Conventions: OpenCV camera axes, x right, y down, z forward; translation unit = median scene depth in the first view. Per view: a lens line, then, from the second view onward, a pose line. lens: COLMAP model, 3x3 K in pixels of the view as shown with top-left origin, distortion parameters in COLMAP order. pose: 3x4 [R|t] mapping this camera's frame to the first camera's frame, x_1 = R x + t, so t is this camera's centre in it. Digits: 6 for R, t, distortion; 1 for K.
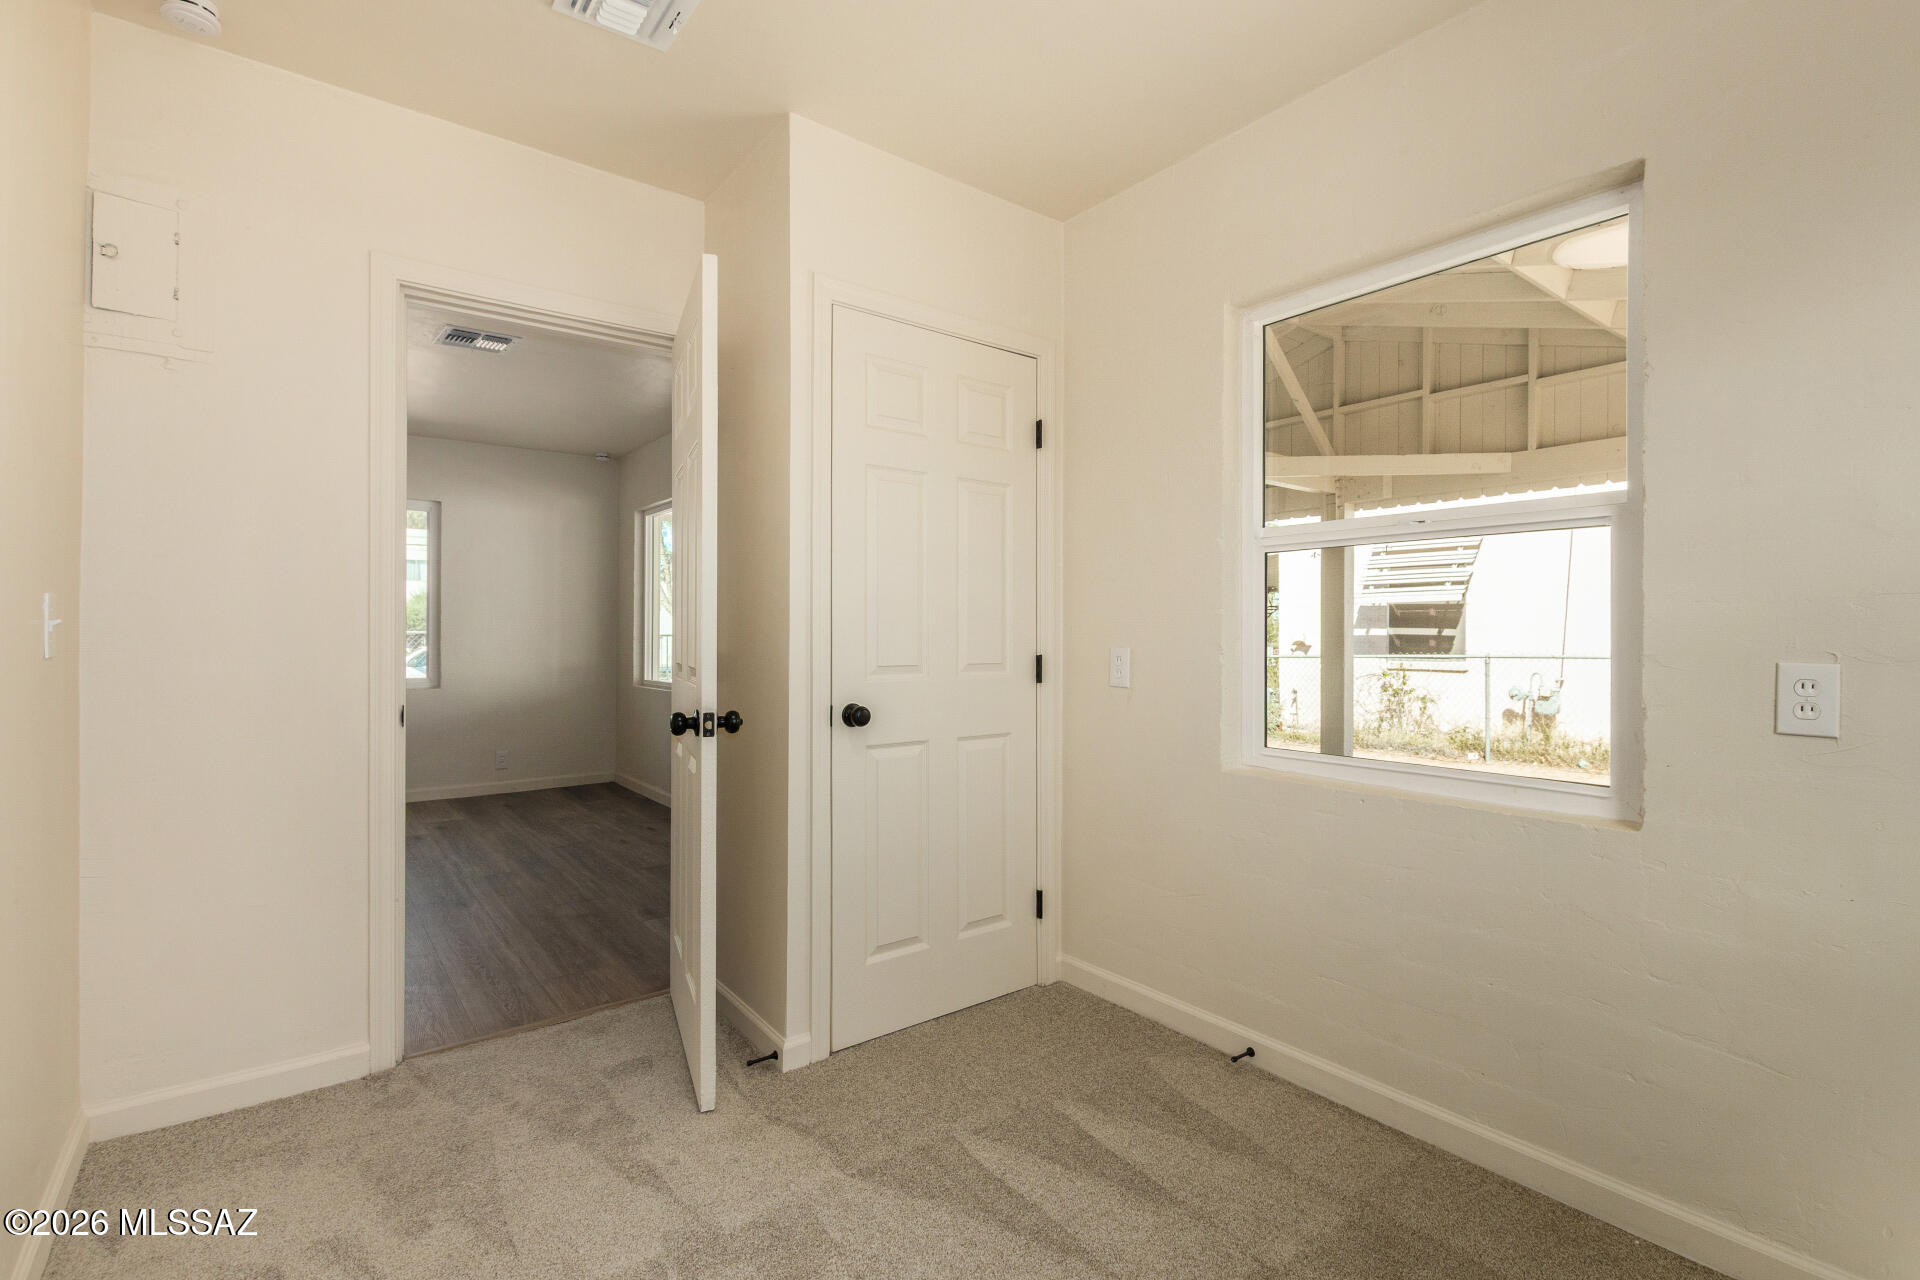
lens RADIAL K [[882.0, 0, 961.3], [0, 882.0, 635.1], [0, 0, 1]] dist [-0.001980, -0.000695]
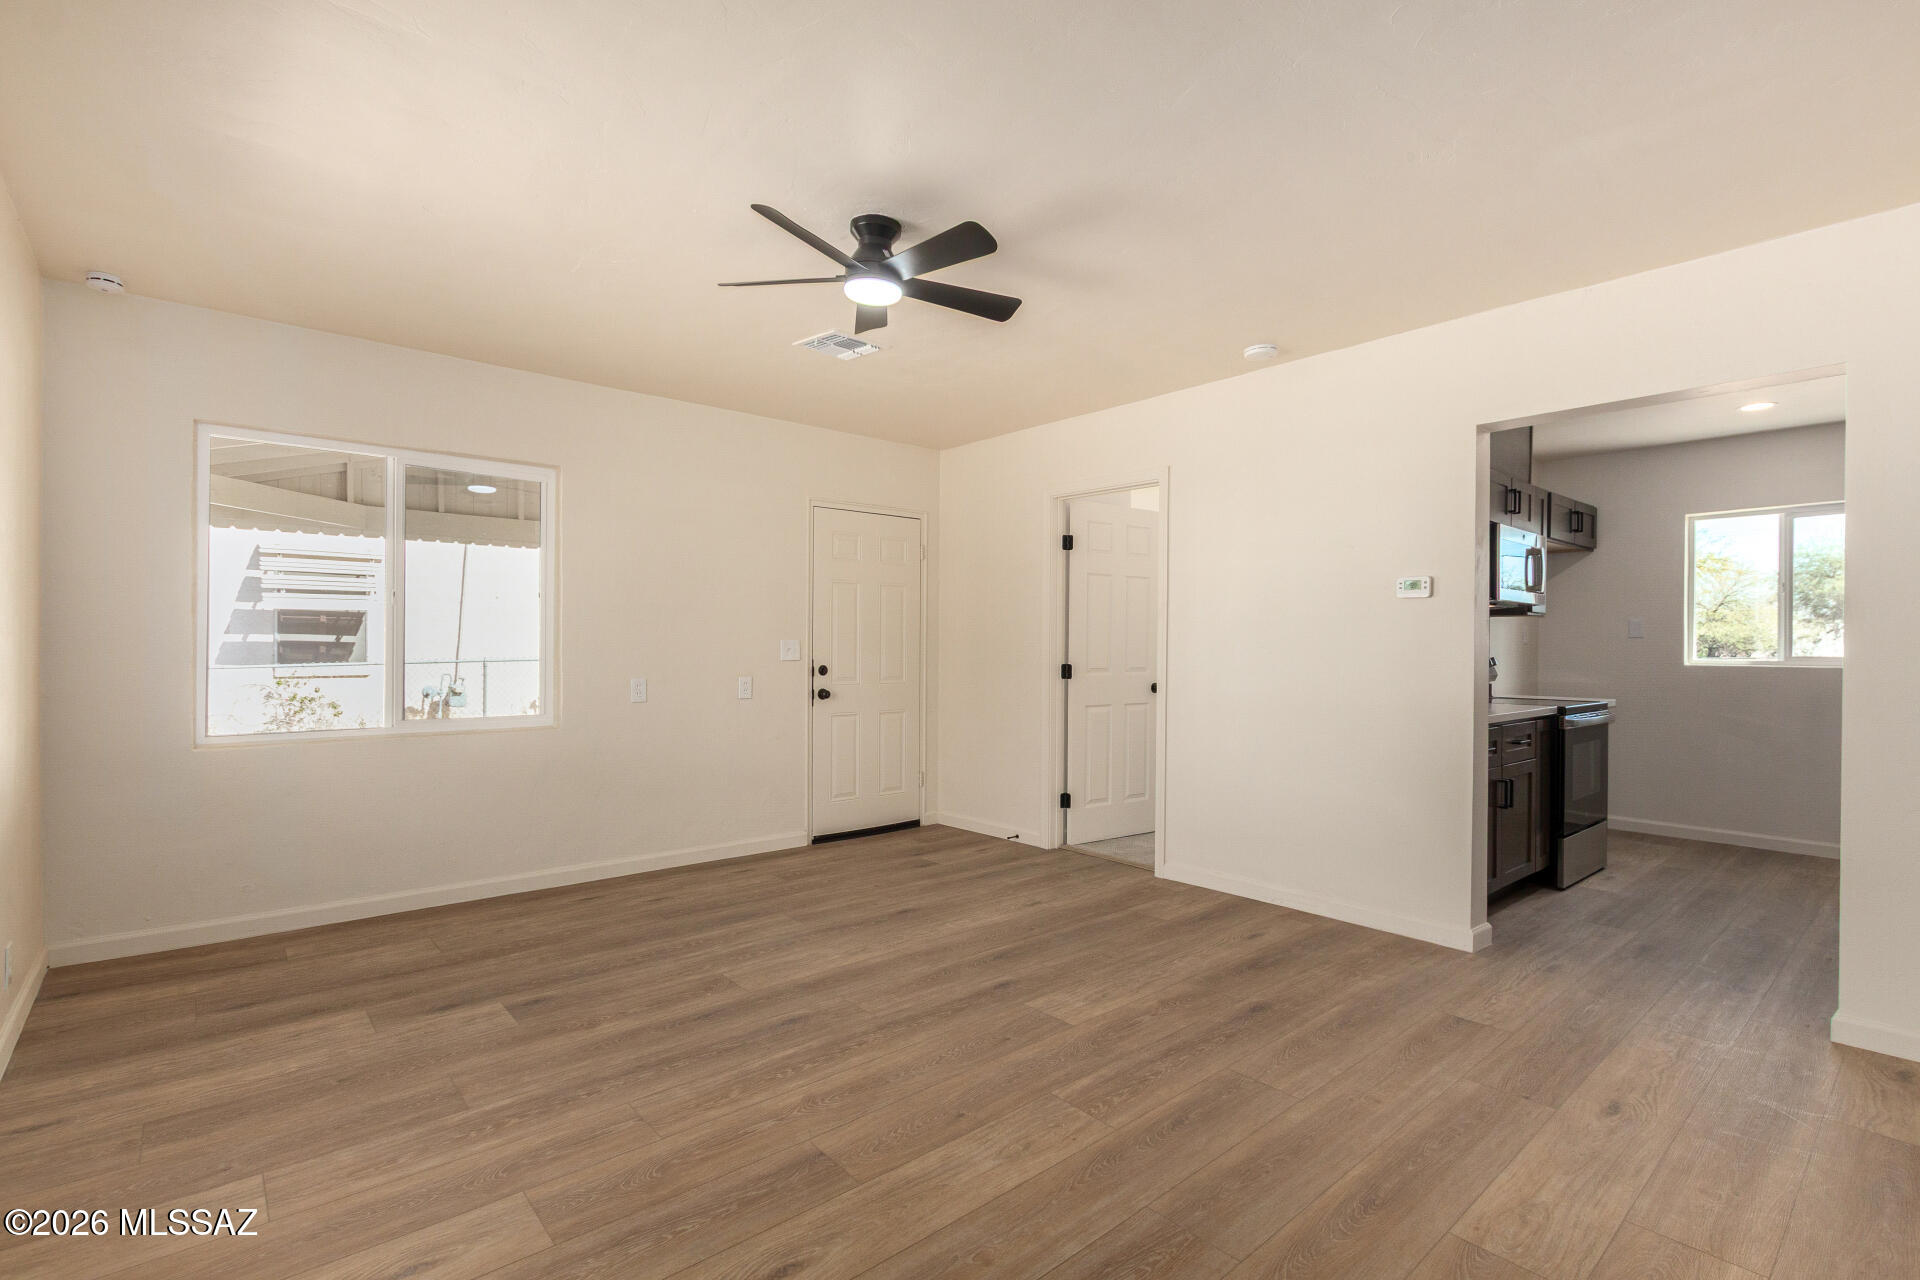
lens RADIAL K [[882.0, 0, 966.7], [0, 882.0, 643.1], [0, 0, 1]] dist [-0.001980, -0.000695]
pose [[-0.063948, 0.002278, 0.997951, -0.525601], [-0.004490, 0.999987, -0.002571, 0.000673], [-0.997943, -0.004645, -0.063937, 0.332322]]
